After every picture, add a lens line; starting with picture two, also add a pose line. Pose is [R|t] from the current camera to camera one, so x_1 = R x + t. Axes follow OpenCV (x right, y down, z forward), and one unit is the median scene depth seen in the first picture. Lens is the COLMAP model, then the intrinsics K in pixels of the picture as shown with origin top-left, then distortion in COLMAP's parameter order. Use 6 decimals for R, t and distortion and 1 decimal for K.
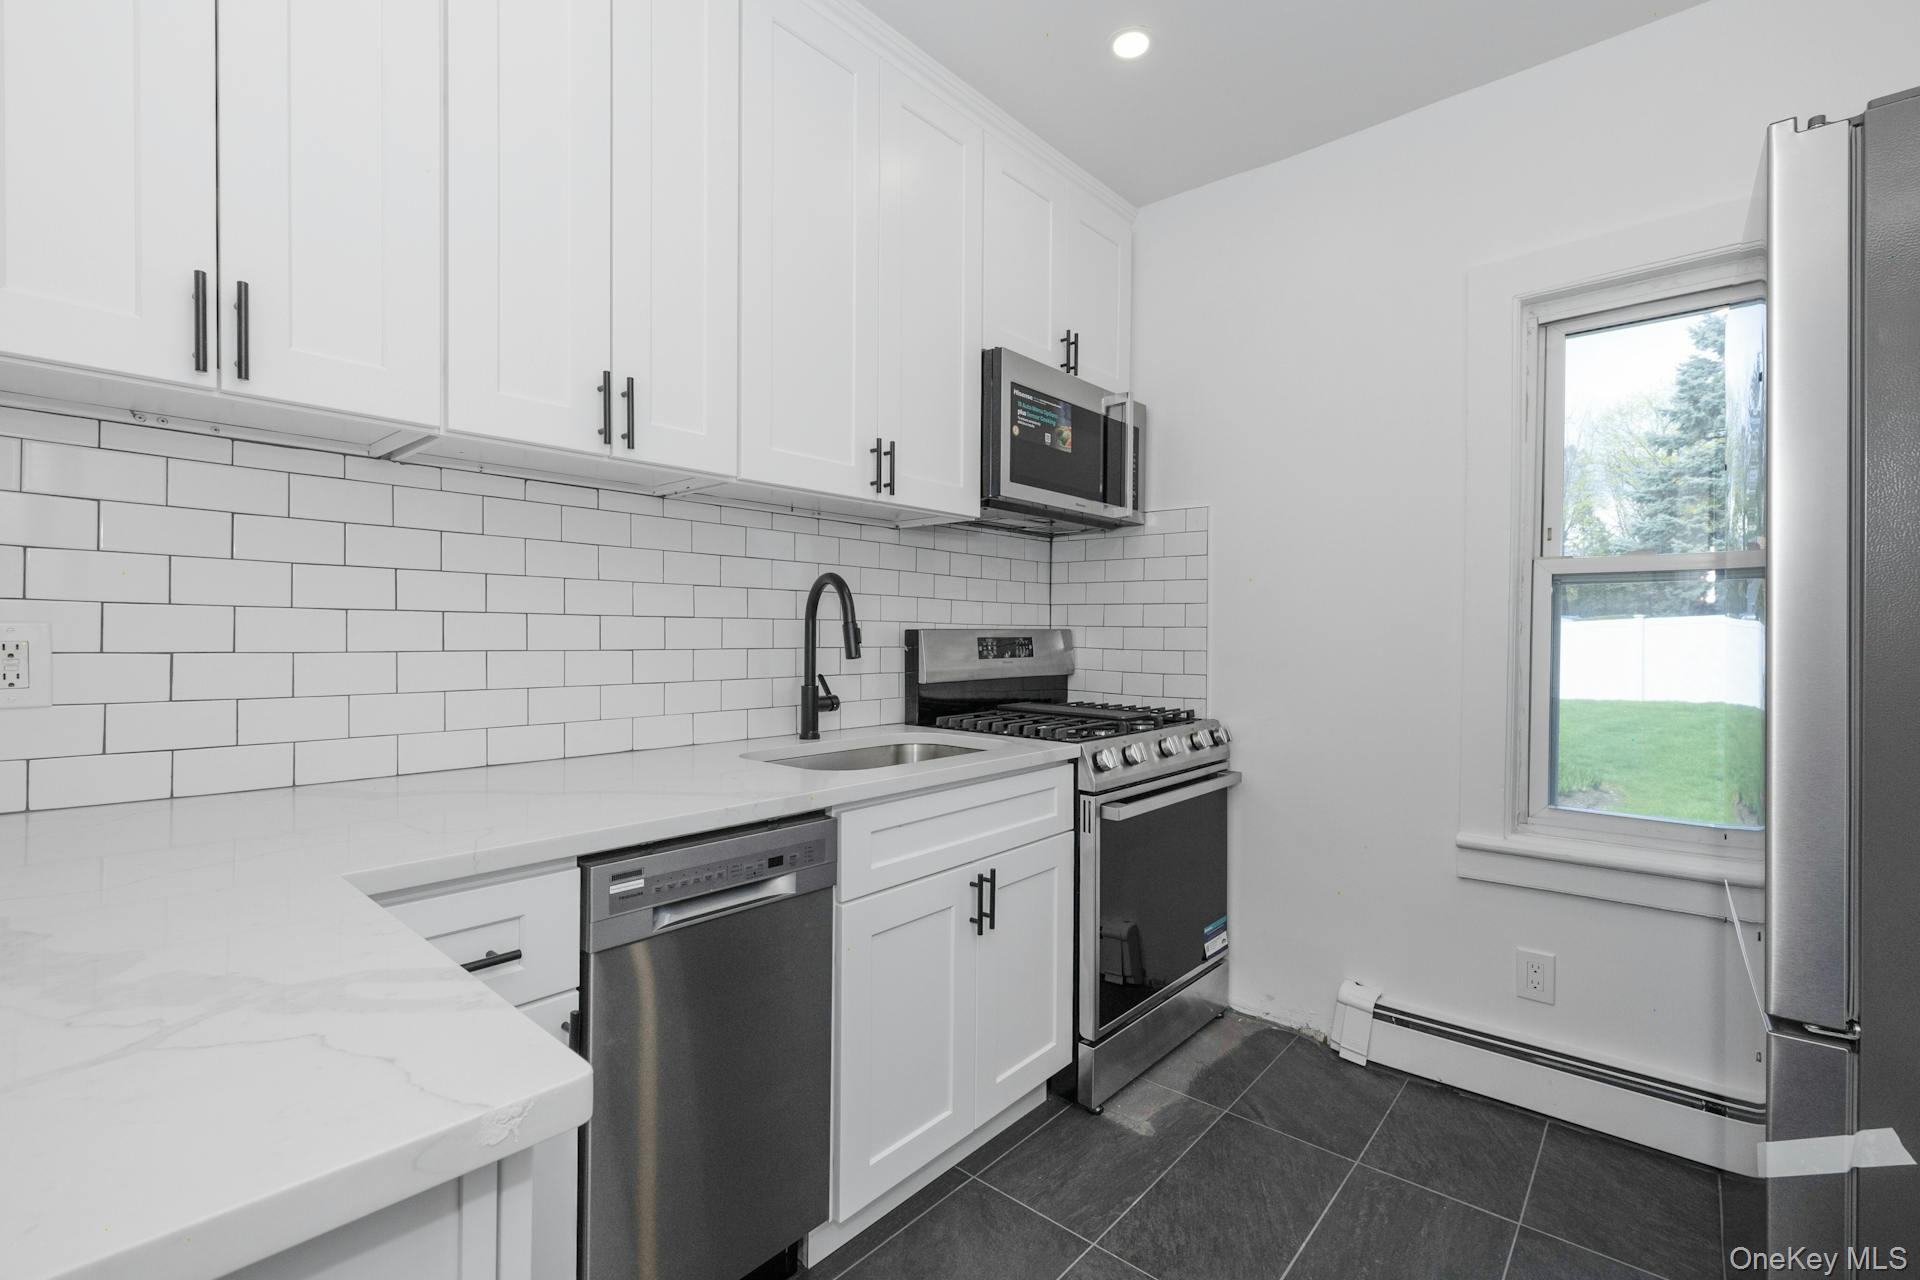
lens RADIAL K [[860.8, 0, 966.8], [0, 860.8, 641.6], [0, 0, 1]] dist [0.000746, 0.000500]
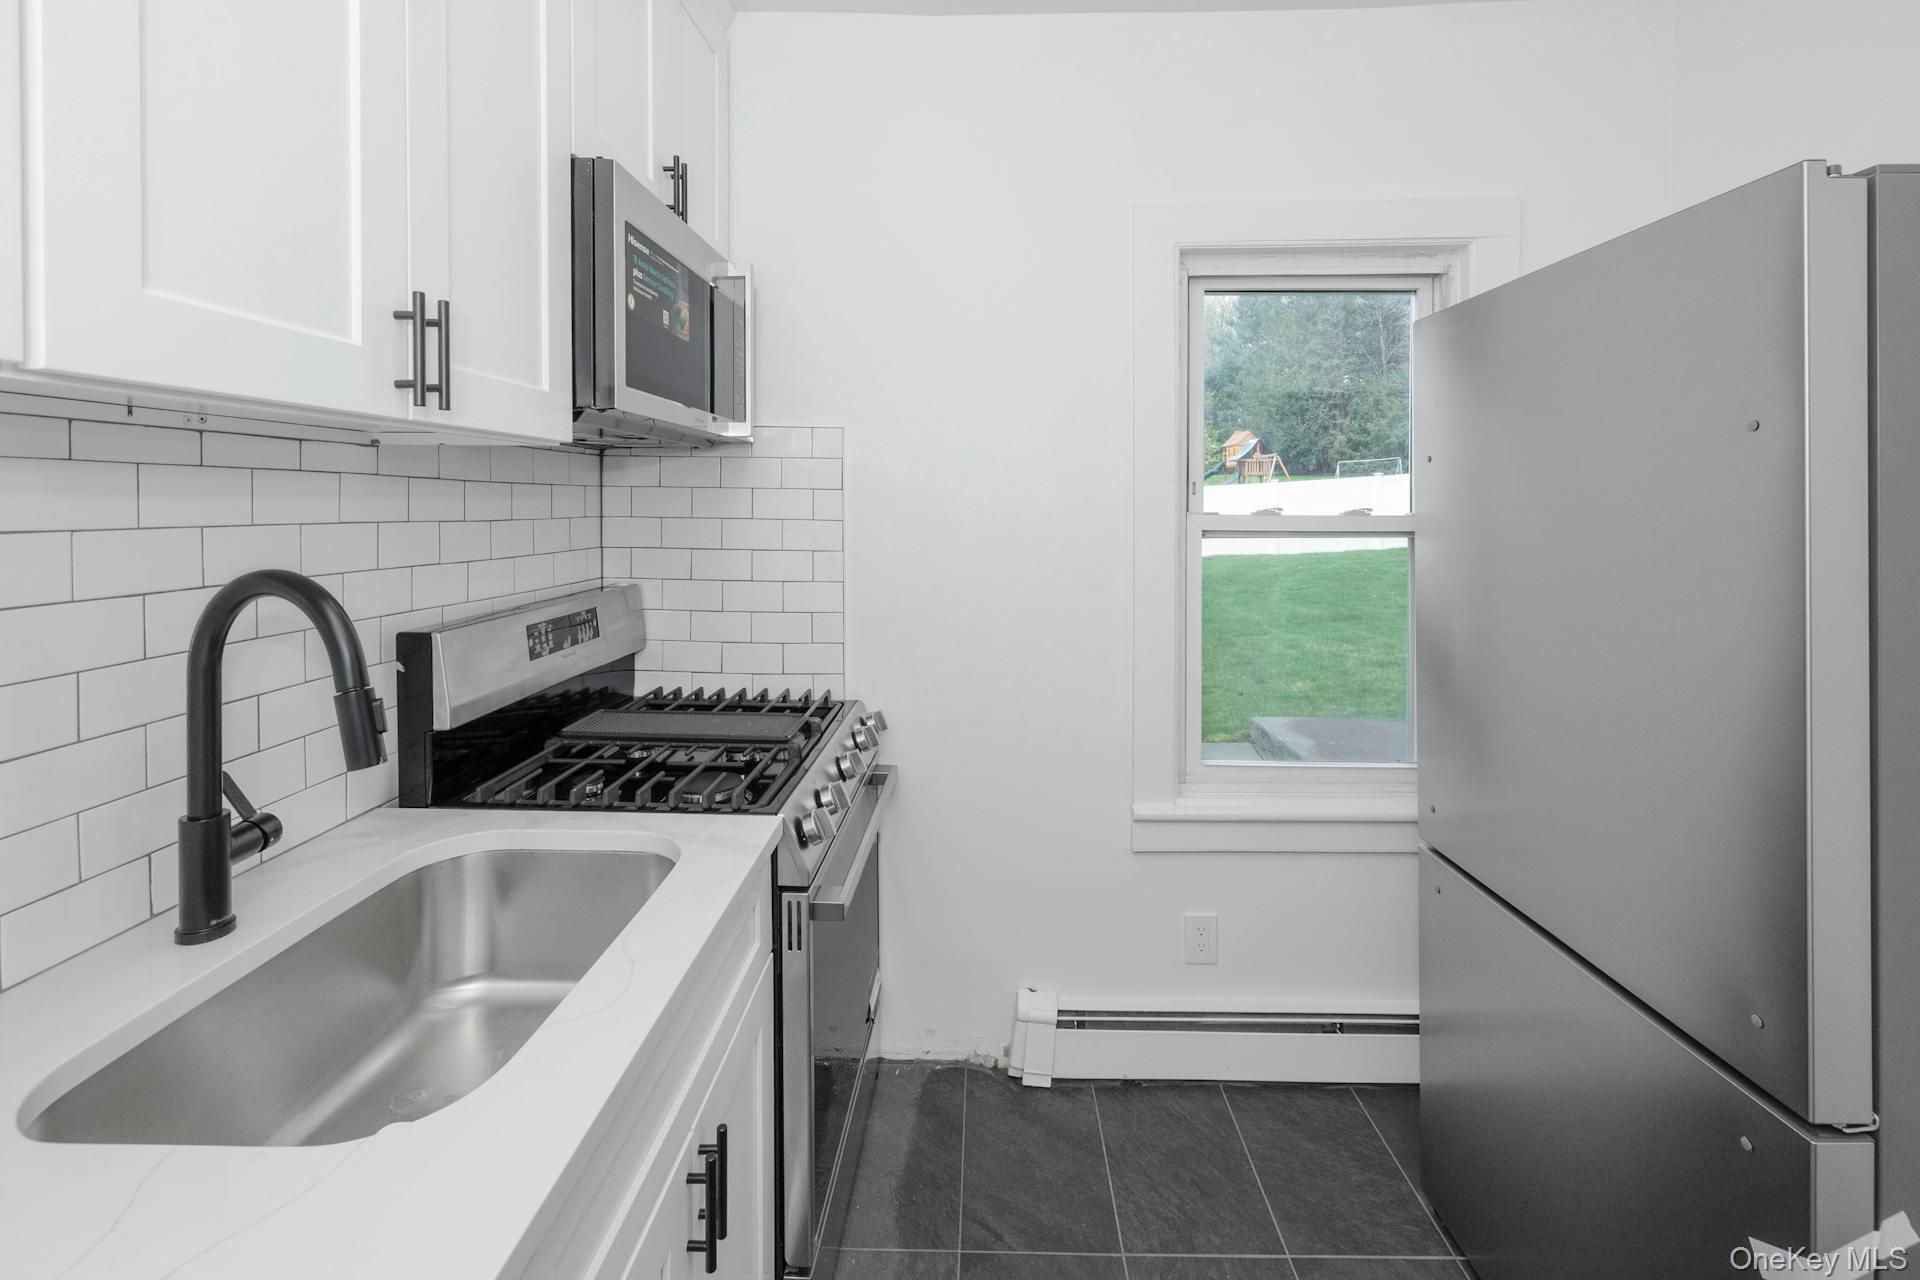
lens RADIAL K [[860.8, 0, 985.3], [0, 860.8, 518.3], [0, 0, 1]] dist [0.000746, 0.000500]
pose [[0.767277, -0.011388, 0.641215, -0.144924], [0.003358, 0.999900, 0.013740, -0.099394], [-0.641307, -0.008389, 0.767238, 0.369630]]
